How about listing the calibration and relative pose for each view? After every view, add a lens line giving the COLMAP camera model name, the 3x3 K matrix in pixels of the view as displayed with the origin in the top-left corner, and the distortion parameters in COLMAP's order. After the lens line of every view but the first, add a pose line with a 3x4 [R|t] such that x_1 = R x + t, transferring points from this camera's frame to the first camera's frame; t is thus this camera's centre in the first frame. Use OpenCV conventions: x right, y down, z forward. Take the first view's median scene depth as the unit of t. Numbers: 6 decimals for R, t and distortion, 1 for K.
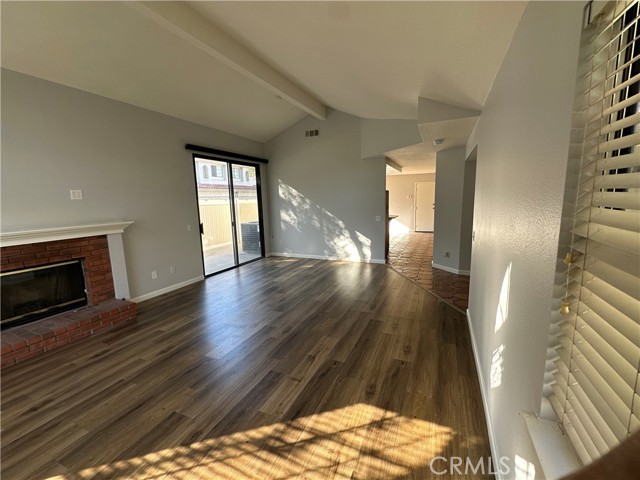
lens RADIAL K [[279.8, 0, 320.2], [0, 279.8, 240.3], [0, 0, 1]] dist [-0.001431, 0.000250]
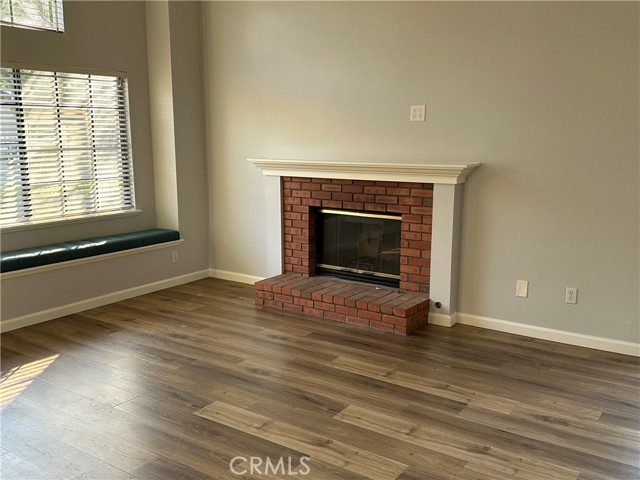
lens RADIAL K [[612.9, 0, 321.3], [0, 612.9, 244.2], [0, 0, 1]] dist [0.061194, 0.000000]
pose [[-0.189264, 0.202784, -0.960759, 0.546022], [-0.140928, 0.962704, 0.230956, -0.170545], [0.971761, 0.179109, -0.153627, 1.066750]]
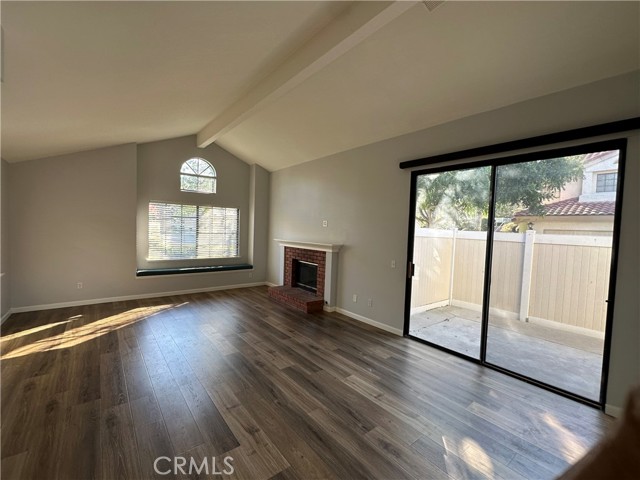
lens RADIAL K [[279.8, 0, 319.7], [0, 279.8, 236.2], [0, 0, 1]] dist [-0.001431, 0.000250]
pose [[-0.469798, 0.033556, -0.882136, 0.523685], [-0.152947, 0.981071, 0.118774, -0.277704], [0.869423, 0.190720, -0.455773, 1.717098]]
